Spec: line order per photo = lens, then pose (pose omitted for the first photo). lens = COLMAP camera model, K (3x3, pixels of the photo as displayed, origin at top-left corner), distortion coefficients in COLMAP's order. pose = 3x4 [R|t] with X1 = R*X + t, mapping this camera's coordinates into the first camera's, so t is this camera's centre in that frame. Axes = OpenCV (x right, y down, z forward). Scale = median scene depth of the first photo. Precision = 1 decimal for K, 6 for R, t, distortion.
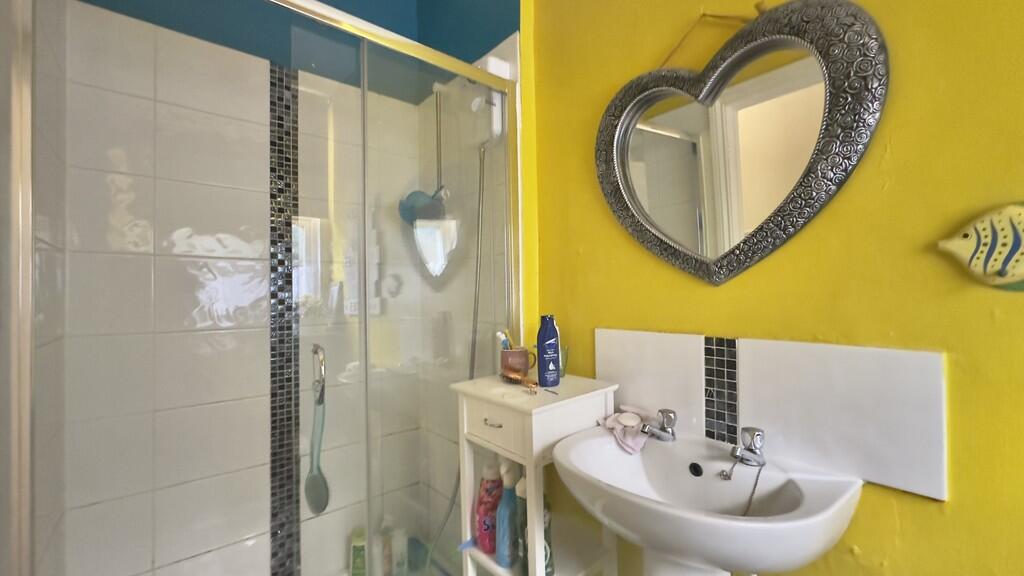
lens RADIAL K [[409.4, 0, 509.9], [0, 409.4, 288.5], [0, 0, 1]] dist [-0.003388, 0.000493]
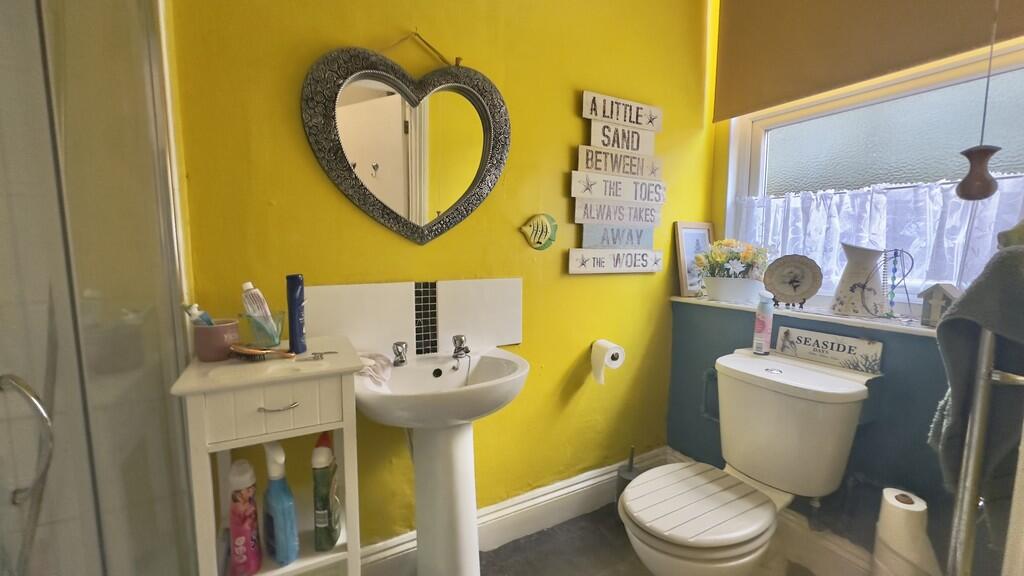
lens RADIAL K [[409.4, 0, 509.9], [0, 409.4, 288.5], [0, 0, 1]] dist [-0.003388, 0.000493]
pose [[0.220594, -0.086509, 0.971522, -0.805199], [-0.014010, 0.995675, 0.091841, 0.008376], [-0.975265, -0.033870, 0.218428, 0.411356]]
